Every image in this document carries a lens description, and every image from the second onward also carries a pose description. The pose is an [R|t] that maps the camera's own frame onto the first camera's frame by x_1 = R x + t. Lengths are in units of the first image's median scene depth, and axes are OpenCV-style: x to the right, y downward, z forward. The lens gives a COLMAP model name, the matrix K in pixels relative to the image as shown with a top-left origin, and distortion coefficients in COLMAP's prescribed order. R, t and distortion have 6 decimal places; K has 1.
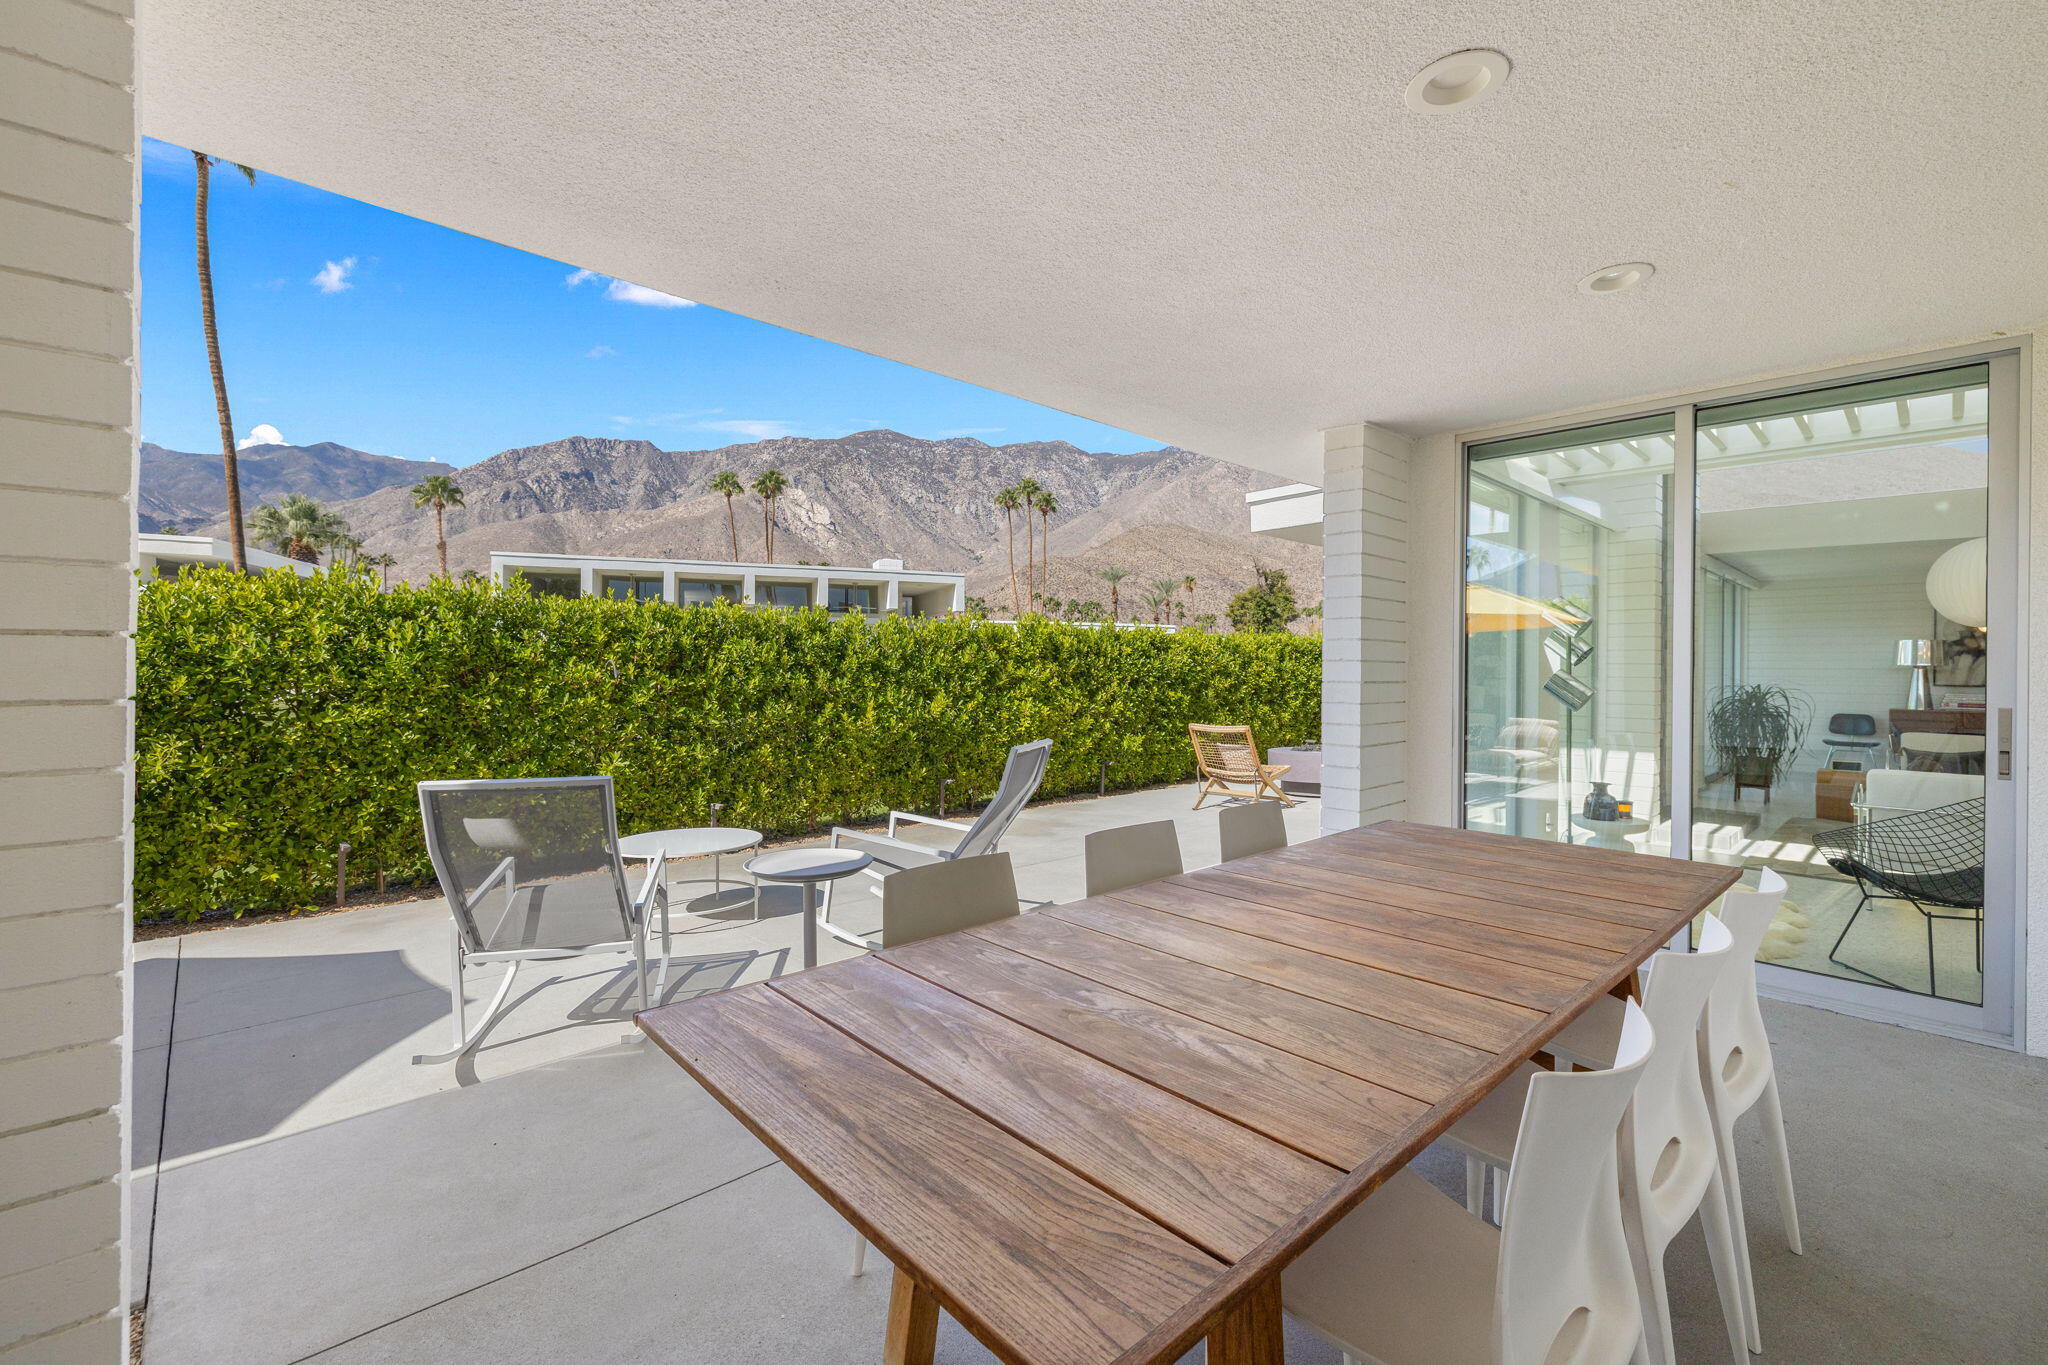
lens RADIAL K [[870.5, 0, 1023.9], [0, 870.5, 672.0], [0, 0, 1]] dist [0.001646, -0.000318]
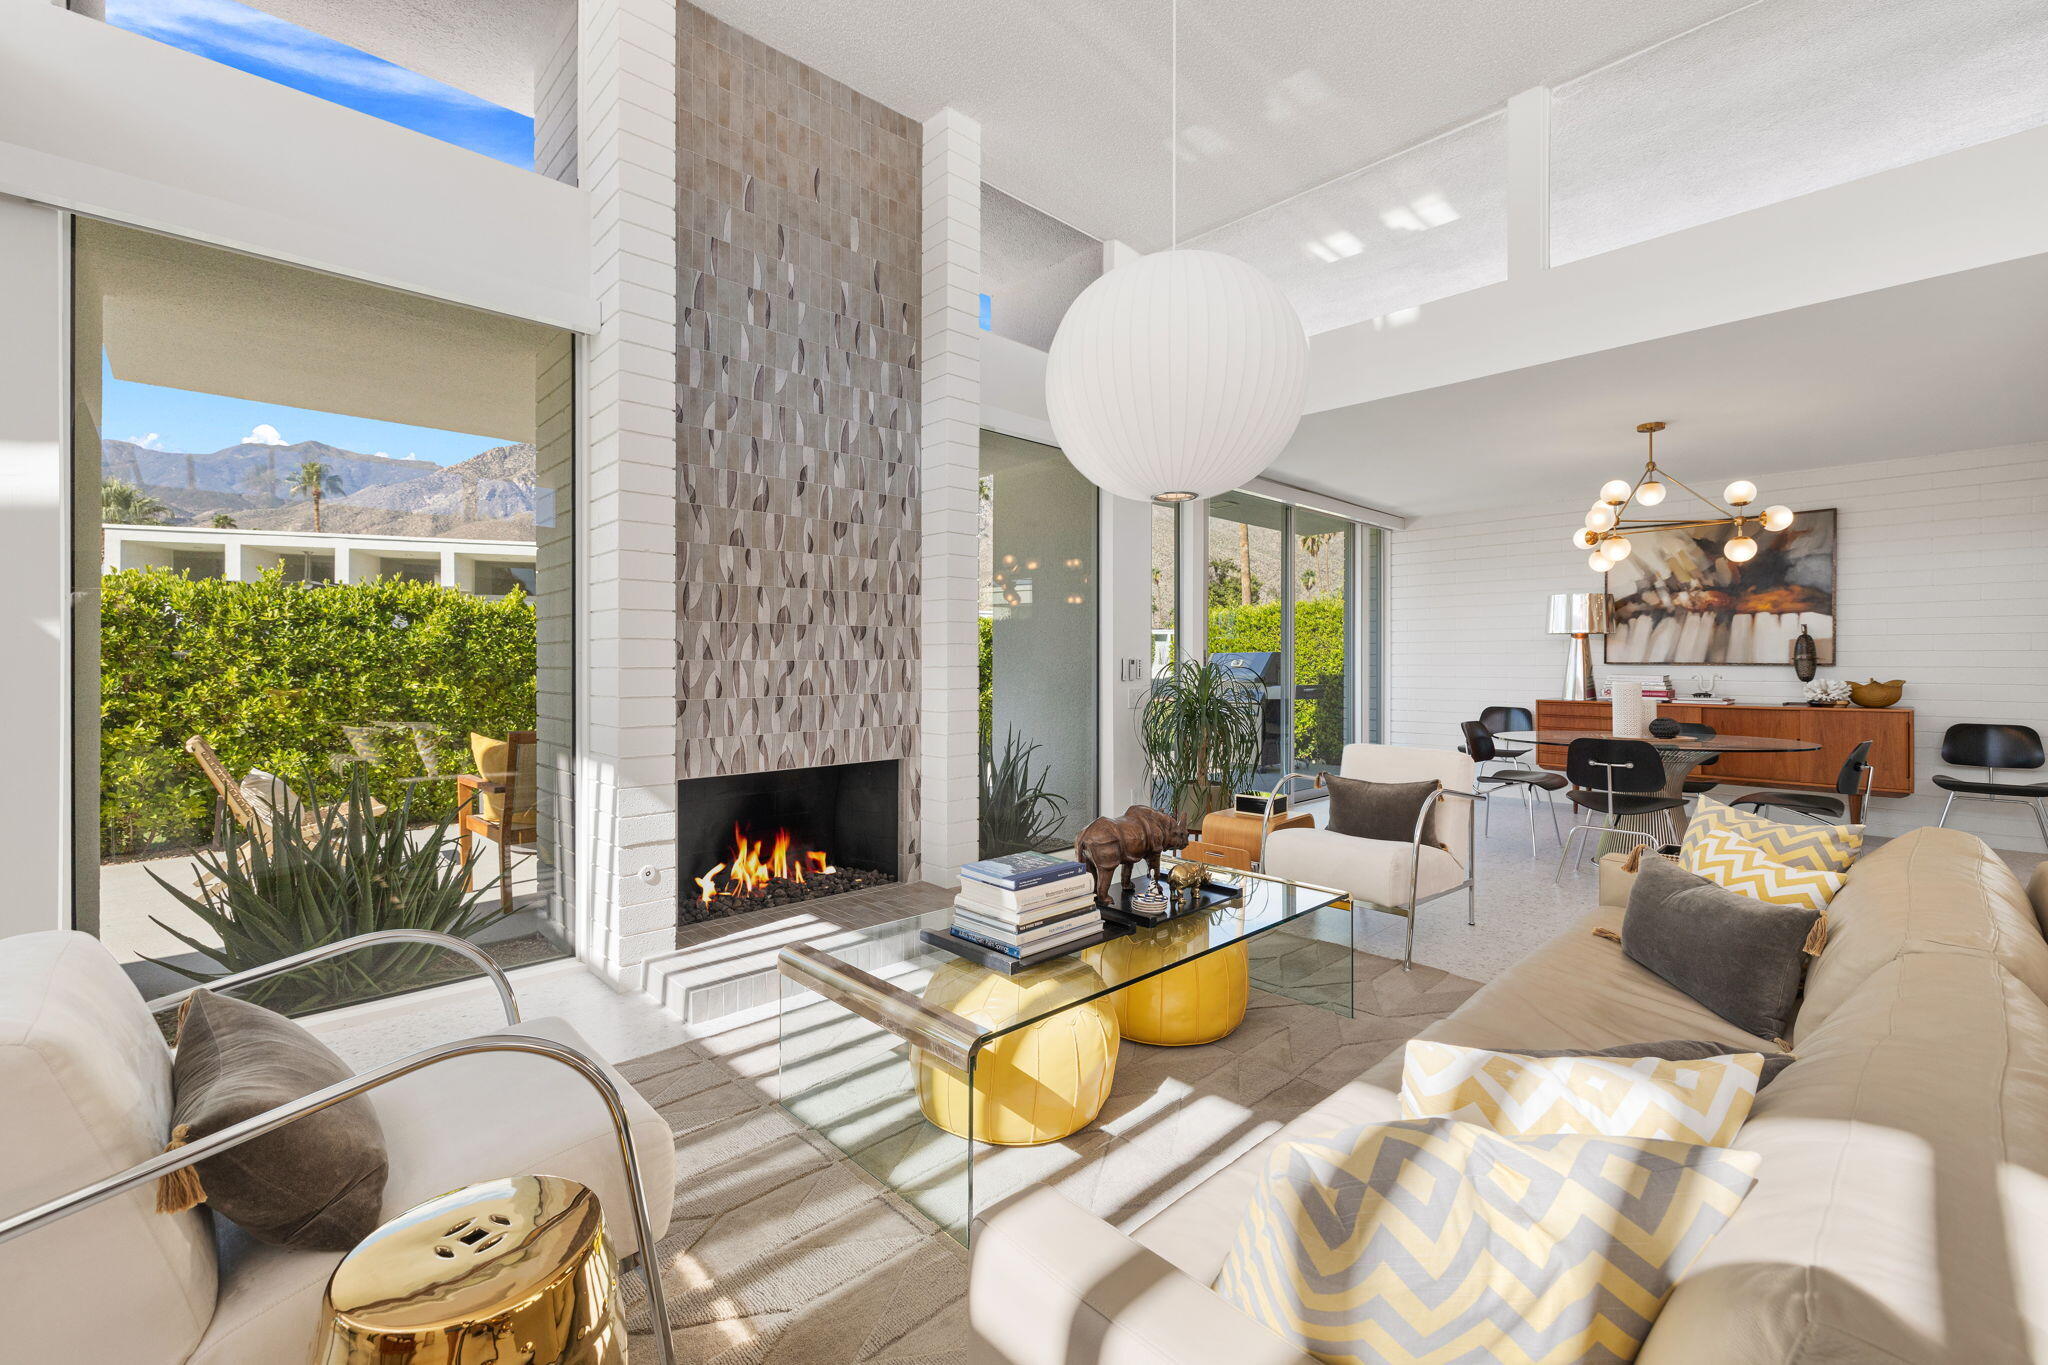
lens RADIAL K [[870.5, 0, 1029.8], [0, 870.5, 660.9], [0, 0, 1]] dist [0.001646, -0.000318]
pose [[0.999871, -0.007775, 0.014086, 0.406627], [0.007883, 0.999940, -0.007629, 0.010233], [-0.014026, 0.007739, 0.999872, 0.230290]]
